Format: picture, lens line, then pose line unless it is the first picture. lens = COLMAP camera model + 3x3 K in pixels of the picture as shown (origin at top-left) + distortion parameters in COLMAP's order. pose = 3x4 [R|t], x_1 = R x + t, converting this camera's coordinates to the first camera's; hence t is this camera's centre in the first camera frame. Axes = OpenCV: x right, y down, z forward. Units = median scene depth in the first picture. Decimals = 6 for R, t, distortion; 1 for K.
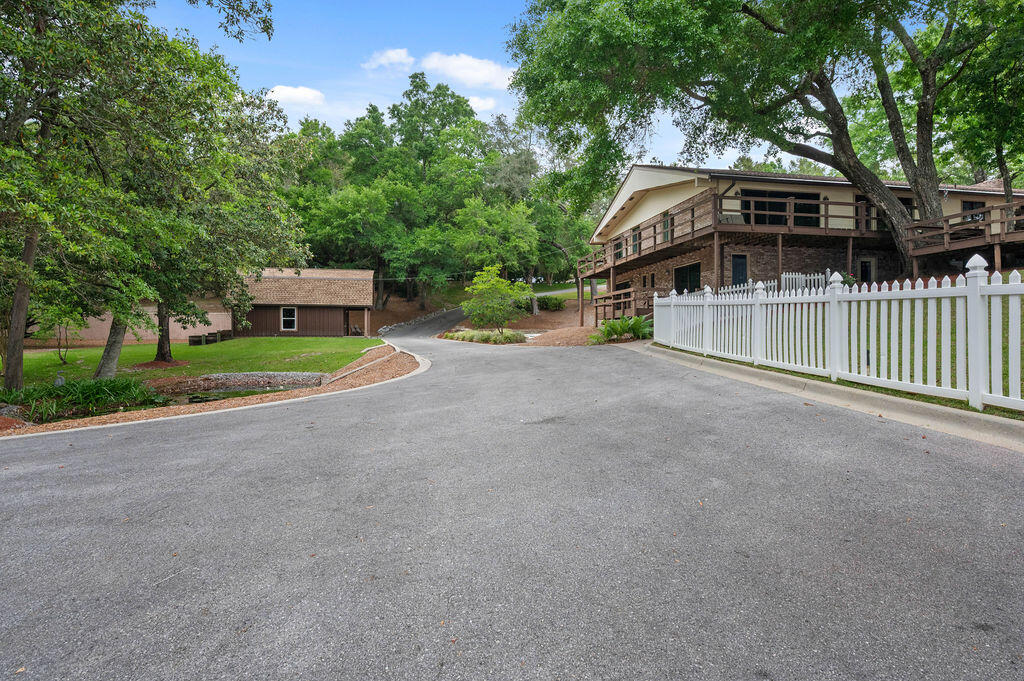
lens RADIAL K [[512.6, 0, 511.2], [0, 512.6, 336.9], [0, 0, 1]] dist [0.001183, 0.001166]
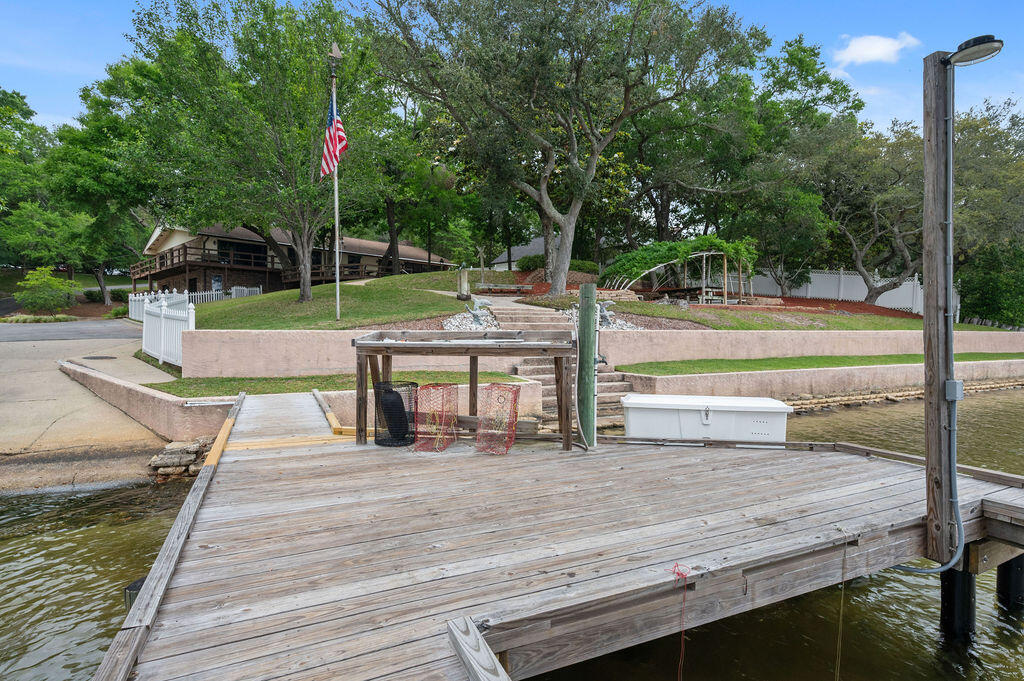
lens RADIAL K [[512.6, 0, 511.2], [0, 512.6, 336.9], [0, 0, 1]] dist [0.001183, 0.001166]
pose [[0.792689, -0.009062, 0.609559, 0.118587], [0.004859, 0.999952, 0.008547, 0.042934], [-0.609607, -0.003813, 0.792695, -0.883404]]
